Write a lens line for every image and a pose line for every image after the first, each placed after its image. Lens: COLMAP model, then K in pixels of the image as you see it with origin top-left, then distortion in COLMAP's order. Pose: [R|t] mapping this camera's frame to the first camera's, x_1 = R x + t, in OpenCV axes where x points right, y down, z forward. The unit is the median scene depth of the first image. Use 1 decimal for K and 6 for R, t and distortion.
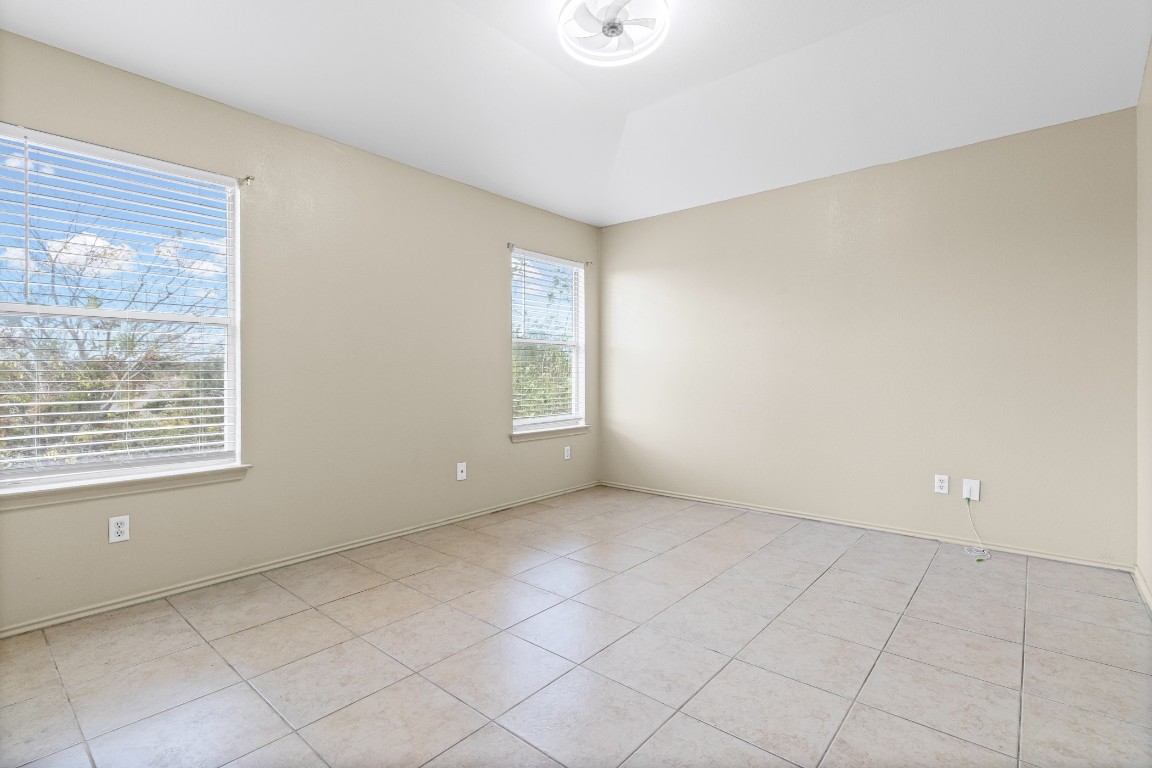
lens RADIAL K [[533.9, 0, 576.0], [0, 533.9, 383.9], [0, 0, 1]] dist [-0.030017, 0.002737]
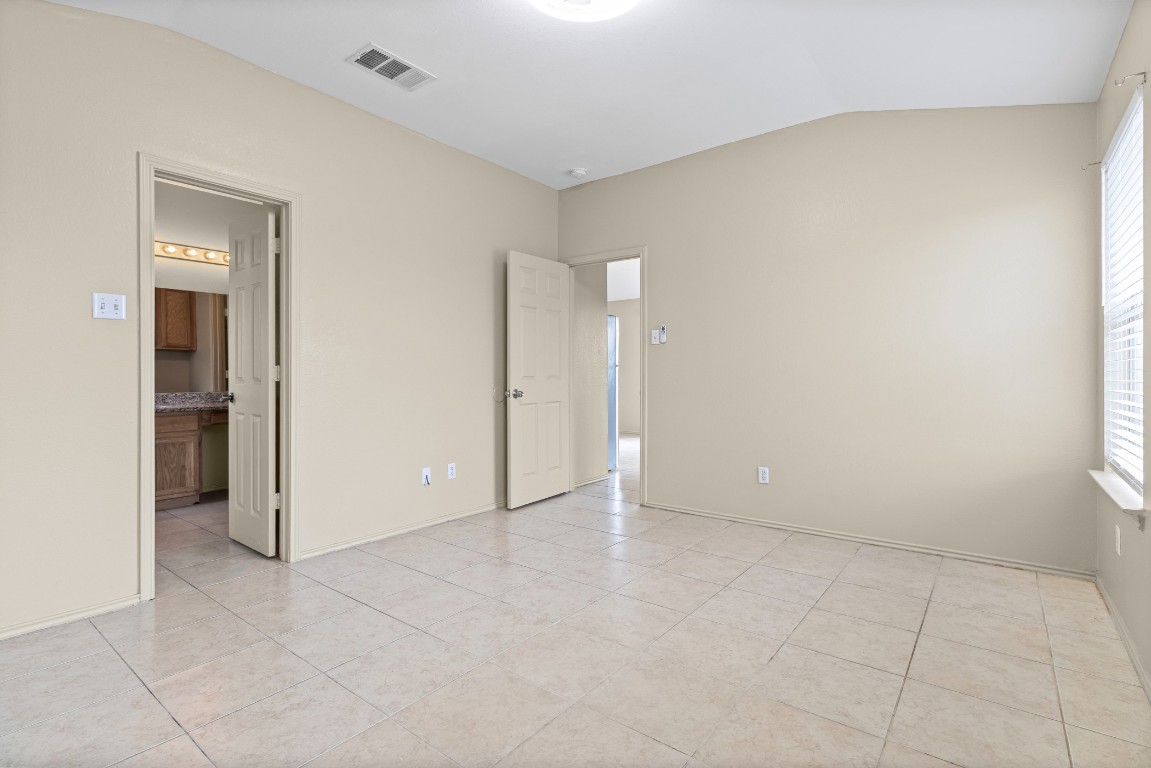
lens RADIAL K [[533.4, 0, 579.4], [0, 533.4, 380.6], [0, 0, 1]] dist [-0.030017, 0.002737]
pose [[-0.998568, 0.006321, -0.053131, 0.132882], [0.004953, 0.999654, 0.025842, -0.033916], [0.053276, 0.025541, -0.998253, 1.979945]]
